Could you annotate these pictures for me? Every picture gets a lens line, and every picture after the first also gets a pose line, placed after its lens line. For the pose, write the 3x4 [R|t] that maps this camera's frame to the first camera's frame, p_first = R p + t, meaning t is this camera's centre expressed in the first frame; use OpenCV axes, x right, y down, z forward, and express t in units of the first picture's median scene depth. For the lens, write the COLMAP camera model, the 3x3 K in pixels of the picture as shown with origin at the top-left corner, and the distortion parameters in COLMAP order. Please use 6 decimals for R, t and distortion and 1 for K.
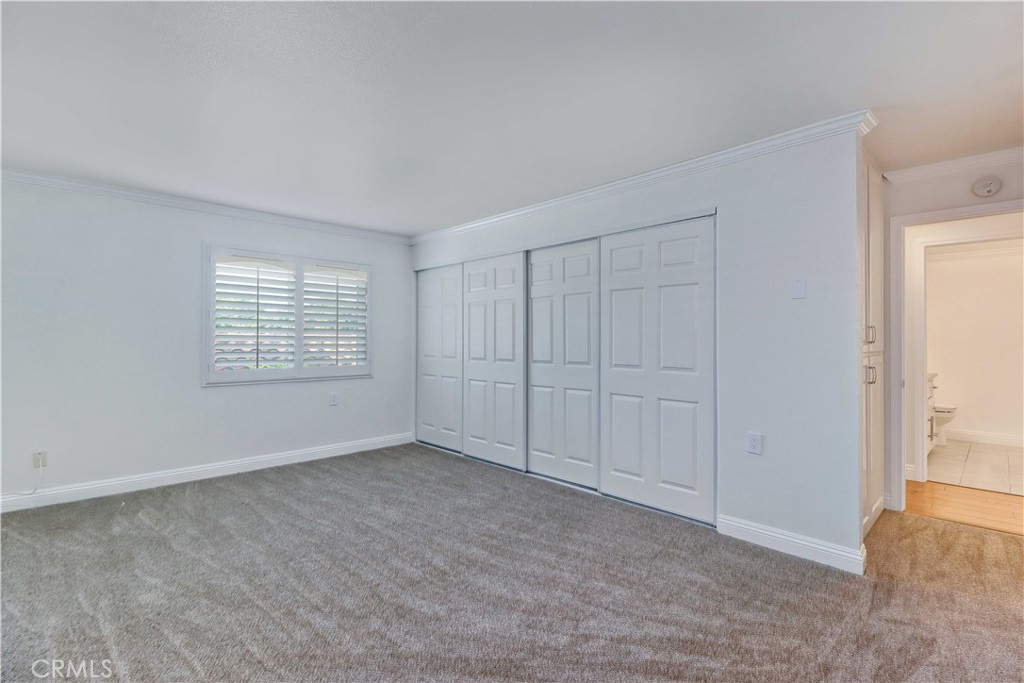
lens RADIAL K [[475.0, 0, 519.9], [0, 475.0, 337.1], [0, 0, 1]] dist [0.028040, -0.014223]
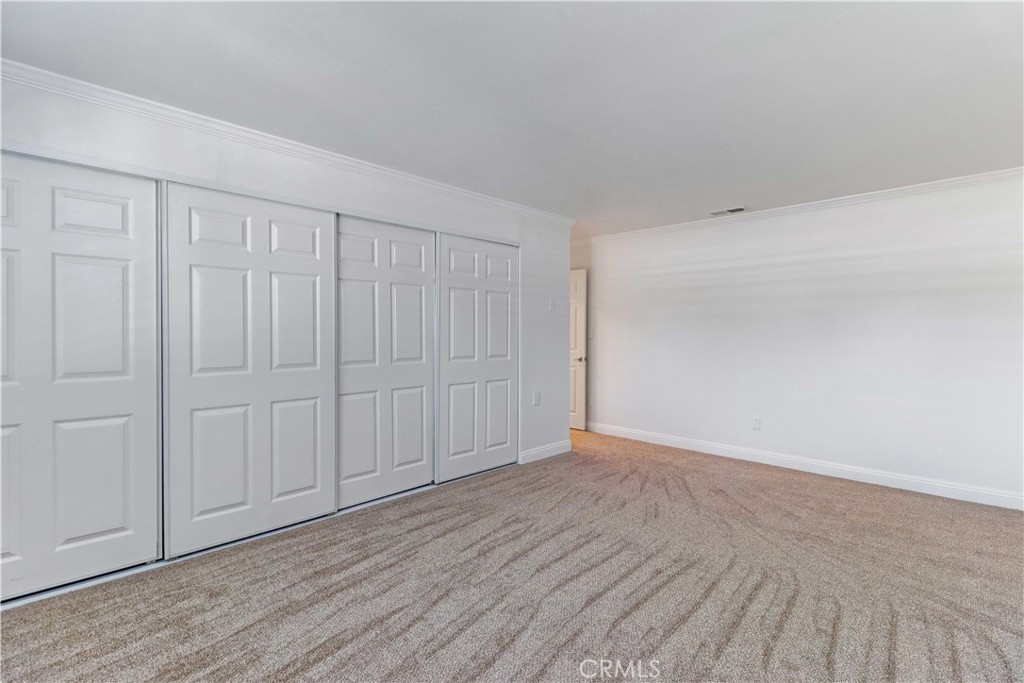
lens RADIAL K [[475.0, 0, 519.9], [0, 475.0, 337.1], [0, 0, 1]] dist [0.028040, -0.014223]
pose [[-0.022928, -0.015978, 0.999609, -0.576118], [-0.008057, 0.999843, 0.015797, -0.003865], [-0.999705, -0.007692, -0.023054, 0.573121]]
